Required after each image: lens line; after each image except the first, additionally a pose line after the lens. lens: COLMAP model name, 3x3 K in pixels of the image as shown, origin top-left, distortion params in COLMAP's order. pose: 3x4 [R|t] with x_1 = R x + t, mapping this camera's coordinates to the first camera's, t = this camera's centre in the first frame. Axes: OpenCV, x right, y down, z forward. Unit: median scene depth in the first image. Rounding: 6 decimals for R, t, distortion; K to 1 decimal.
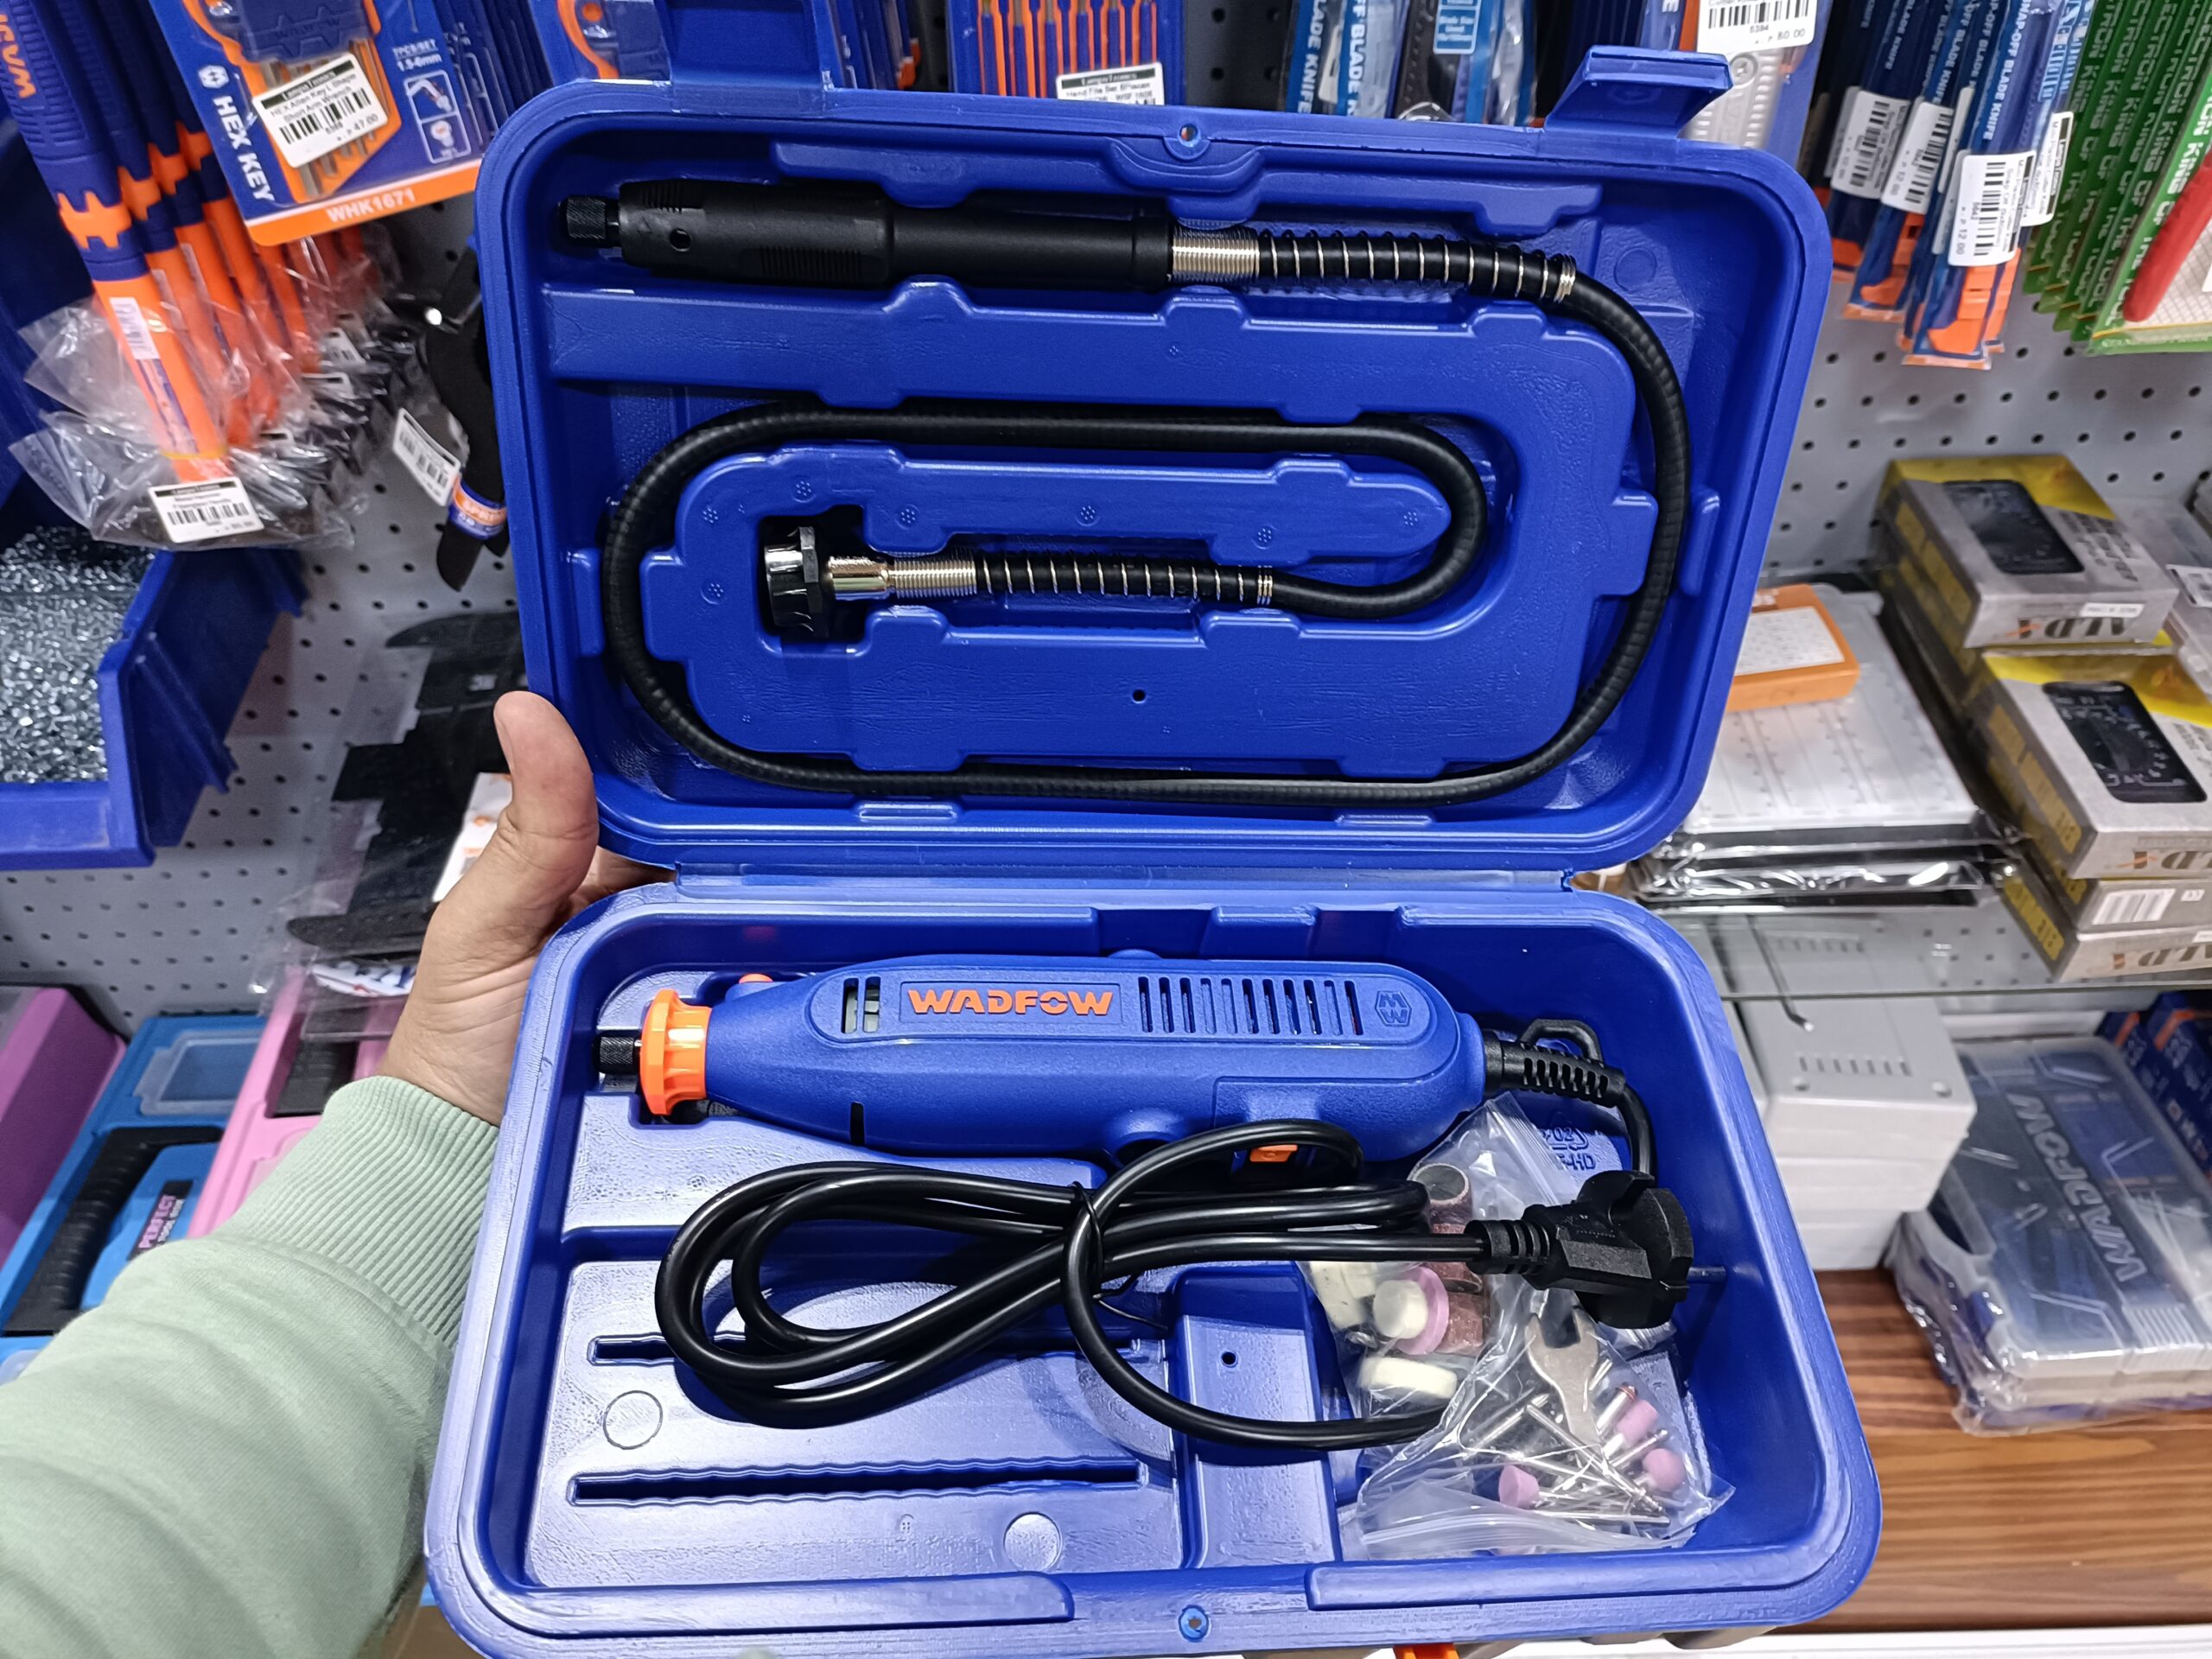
lens RADIAL K [[1746.8, 0, 1112.9], [0, 1746.8, 871.6], [0, 0, 1]] dist [0.014163, -0.031633]
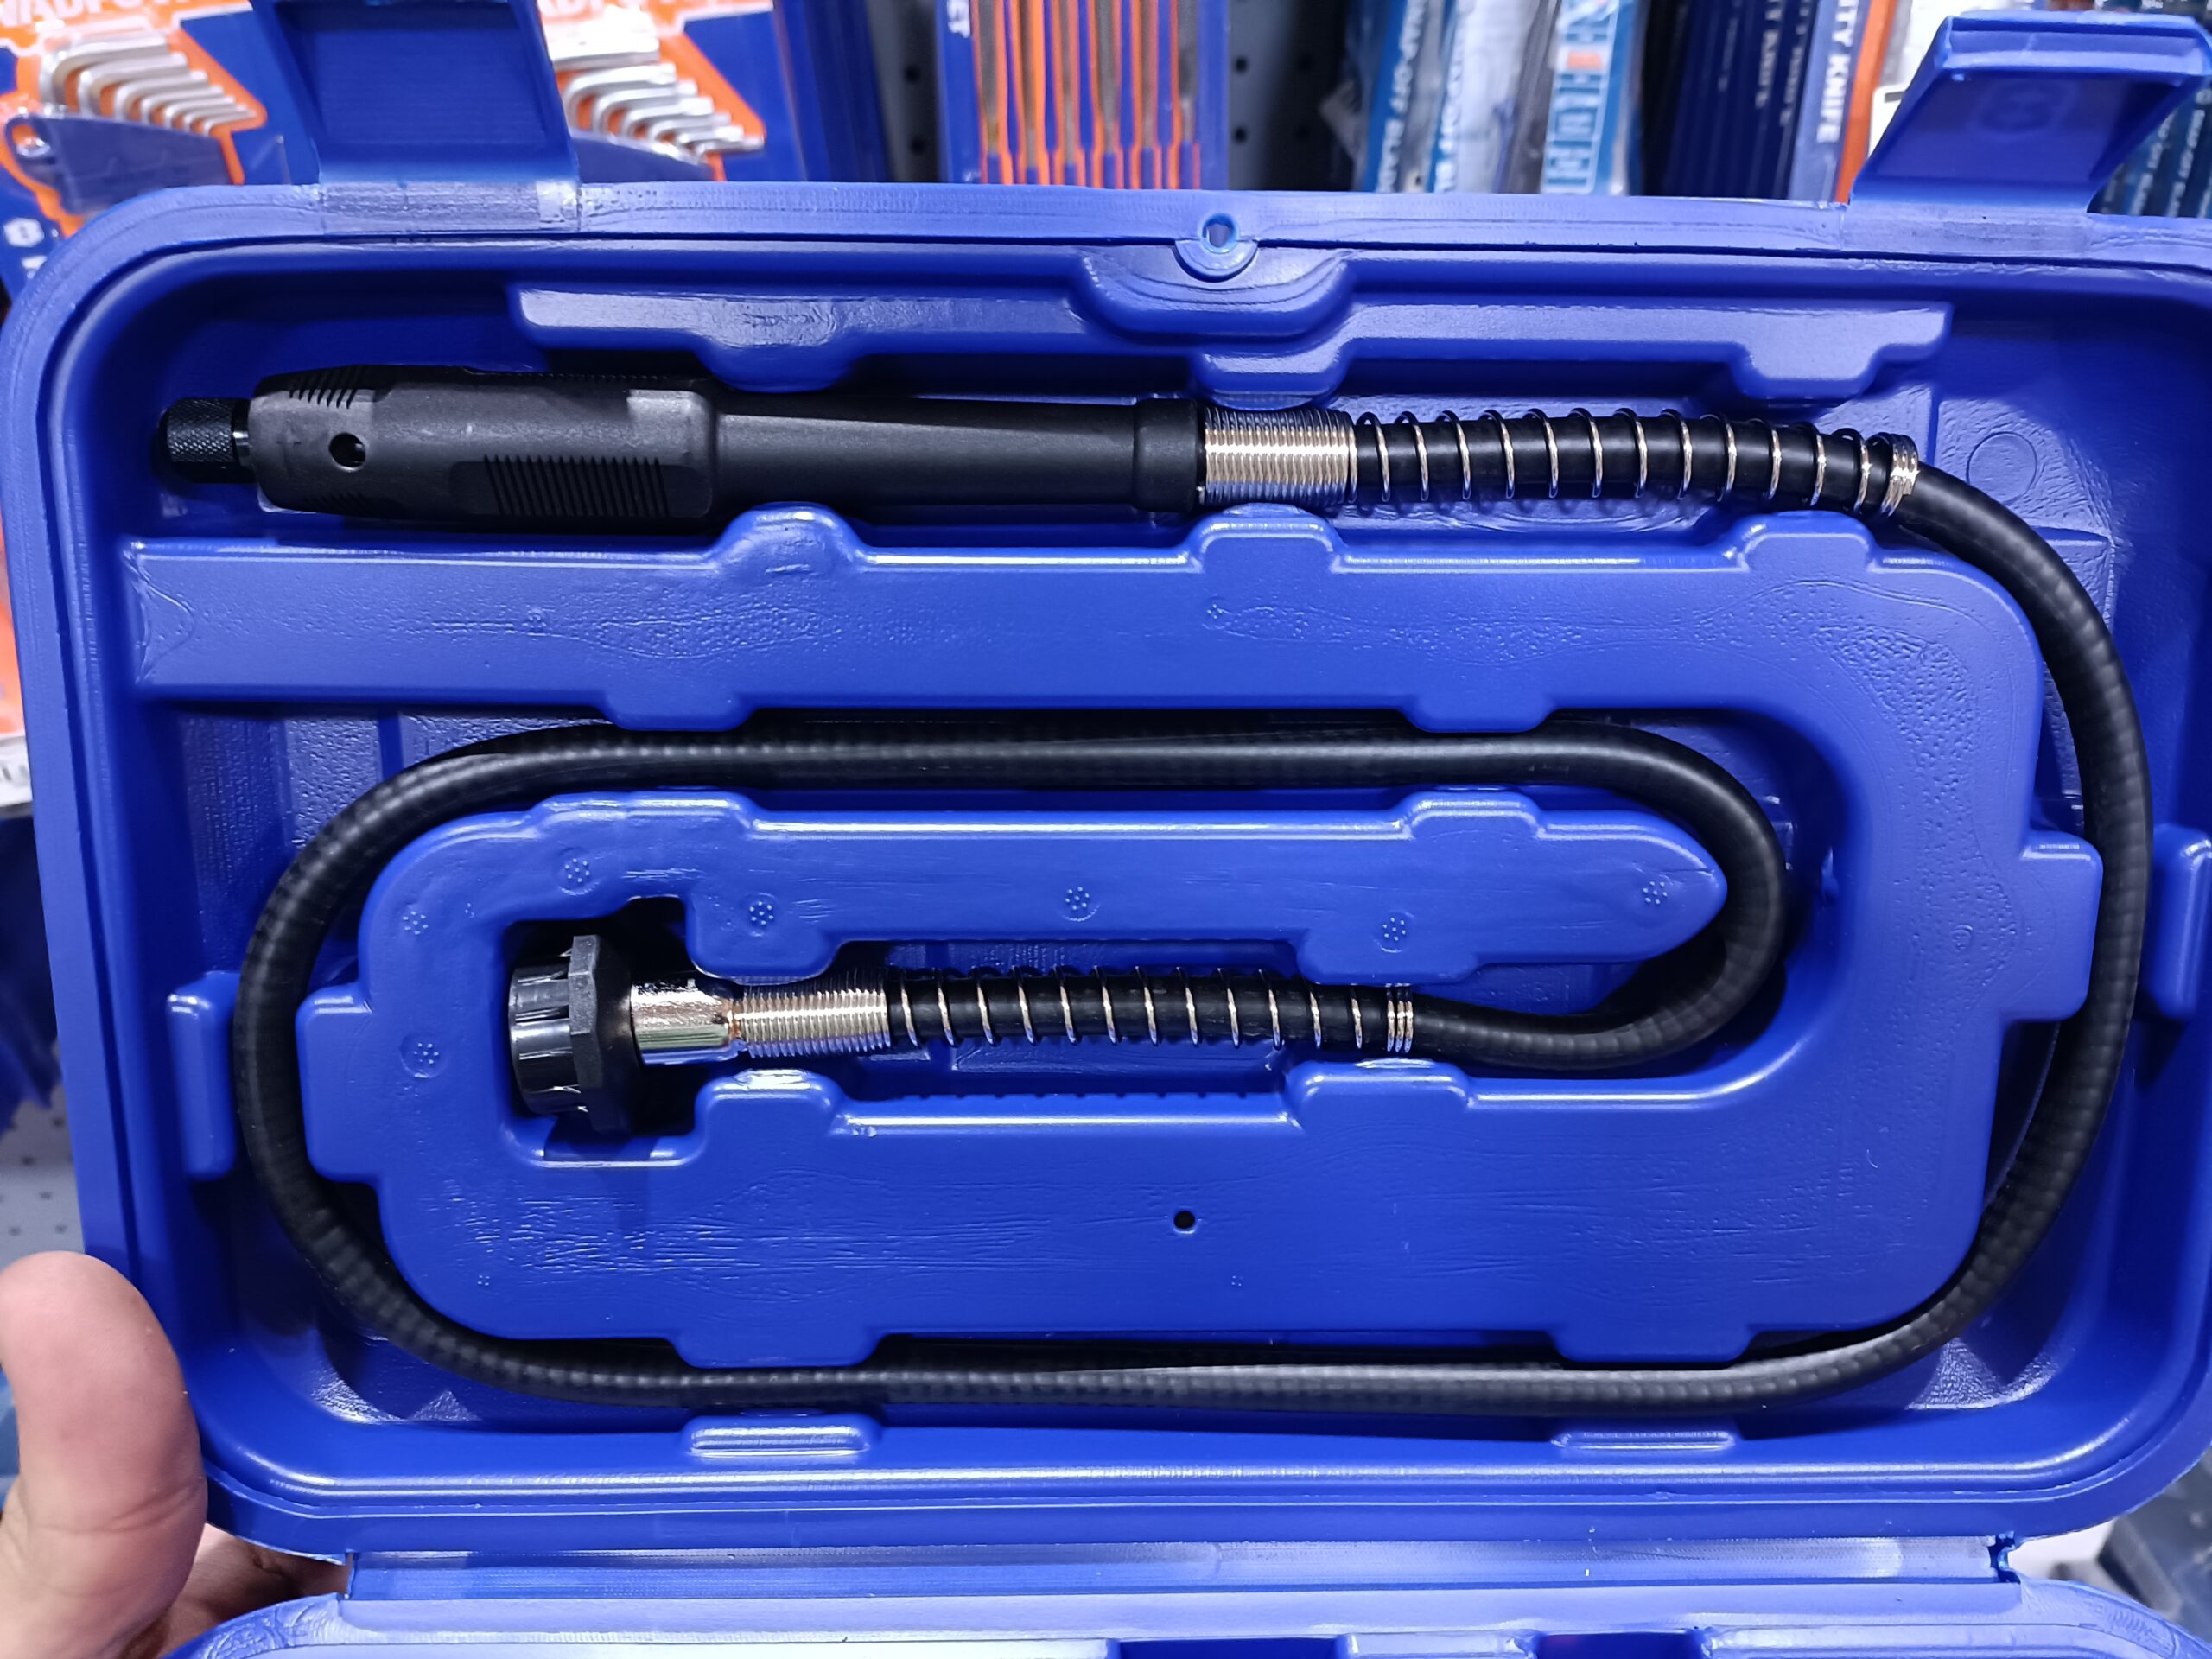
lens RADIAL K [[1746.8, 0, 1130.6], [0, 1746.8, 857.7], [0, 0, 1]] dist [0.014163, -0.031633]
pose [[0.997382, -0.033959, -0.063841, 0.039332], [0.015613, 0.963174, -0.268424, -0.065857], [0.070605, 0.266725, 0.961183, 0.451737]]
